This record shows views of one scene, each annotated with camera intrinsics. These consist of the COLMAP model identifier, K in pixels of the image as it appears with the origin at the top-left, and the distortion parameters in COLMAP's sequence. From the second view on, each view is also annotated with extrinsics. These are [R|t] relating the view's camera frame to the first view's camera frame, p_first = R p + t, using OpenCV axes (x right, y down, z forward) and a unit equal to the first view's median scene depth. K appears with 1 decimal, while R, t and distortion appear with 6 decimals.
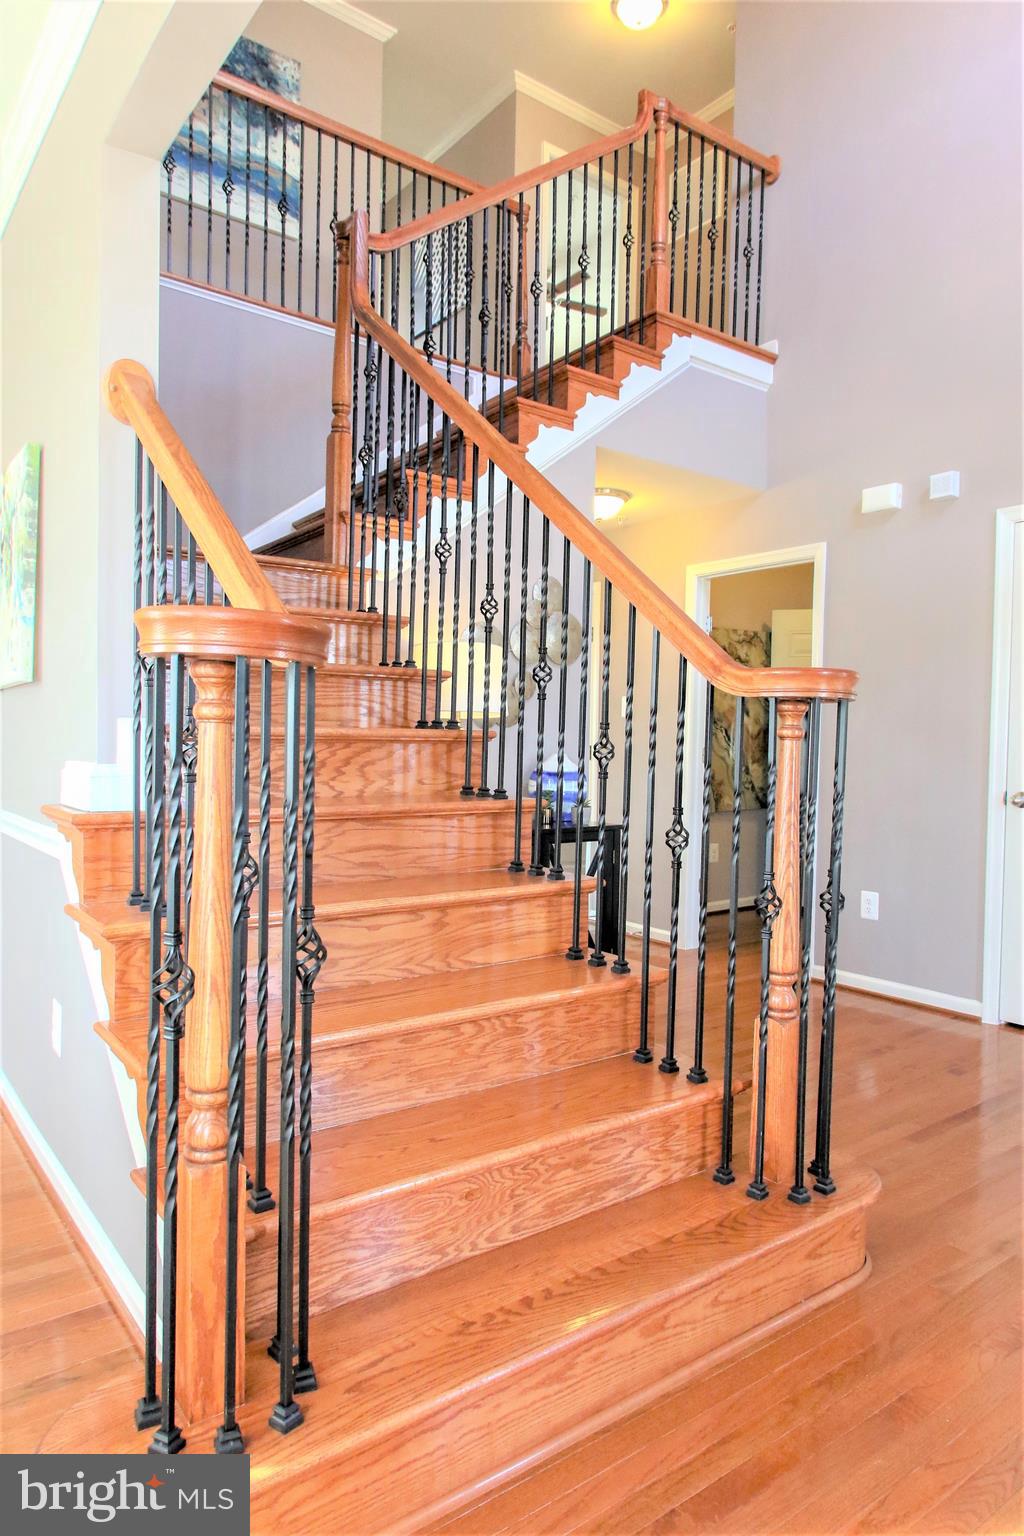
lens RADIAL K [[963.7, 0, 512.0], [0, 963.7, 768.0], [0, 0, 1]] dist [-0.002967, 0.000640]
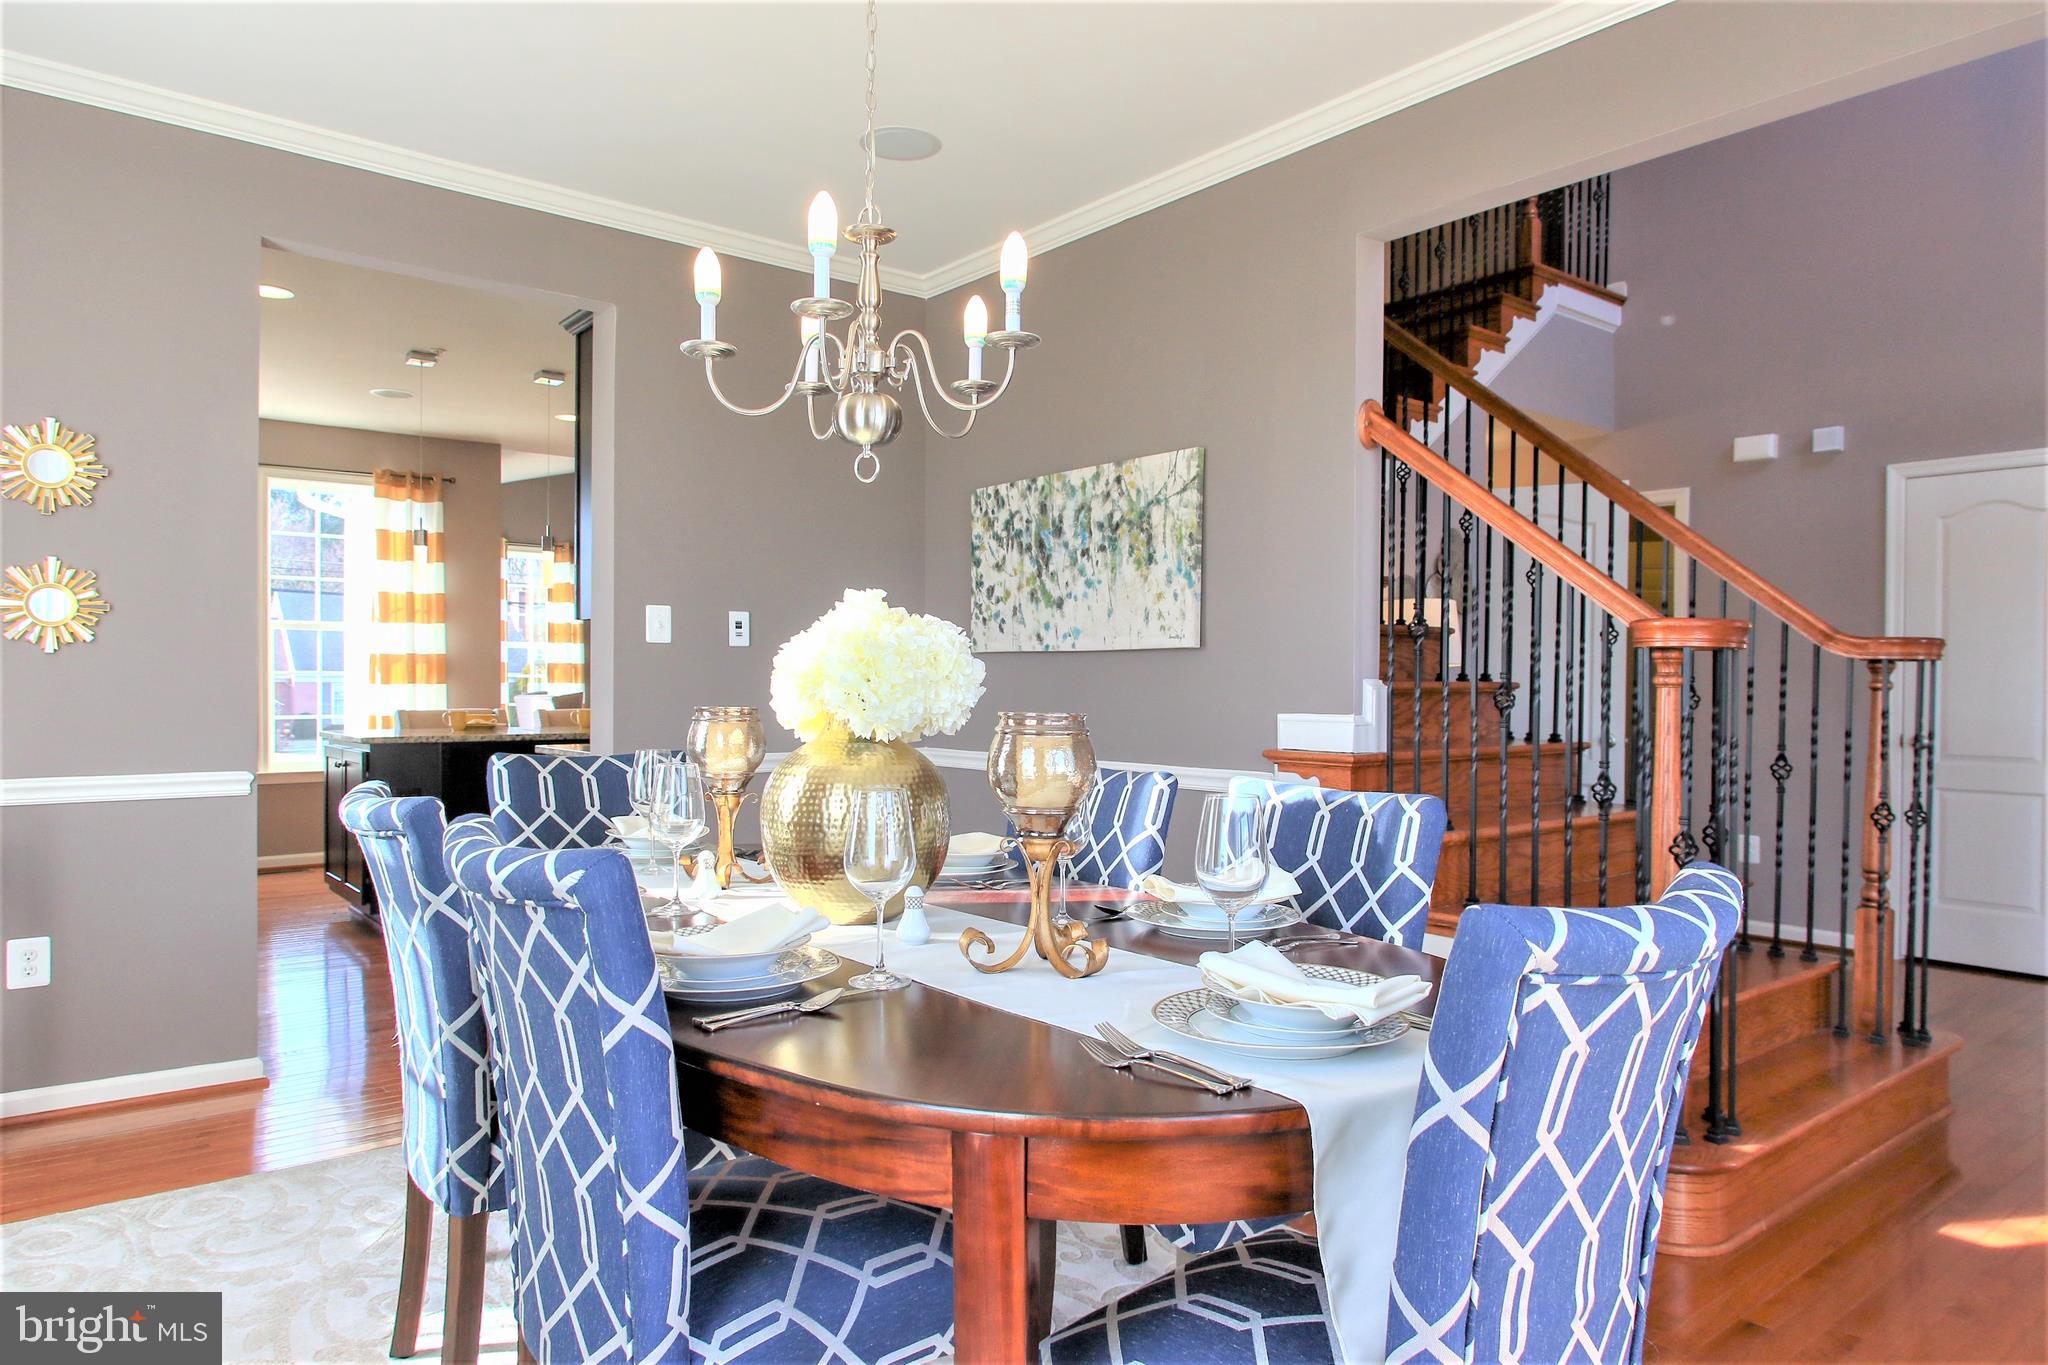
lens RADIAL K [[1285.0, 0, 1029.5], [0, 1285.0, 689.1], [0, 0, 1]] dist [-0.002967, 0.000640]
pose [[0.999498, -0.006127, 0.031070, -0.423635], [0.006844, 0.999711, -0.023033, -0.001325], [-0.030919, 0.023234, 0.999252, -0.319607]]
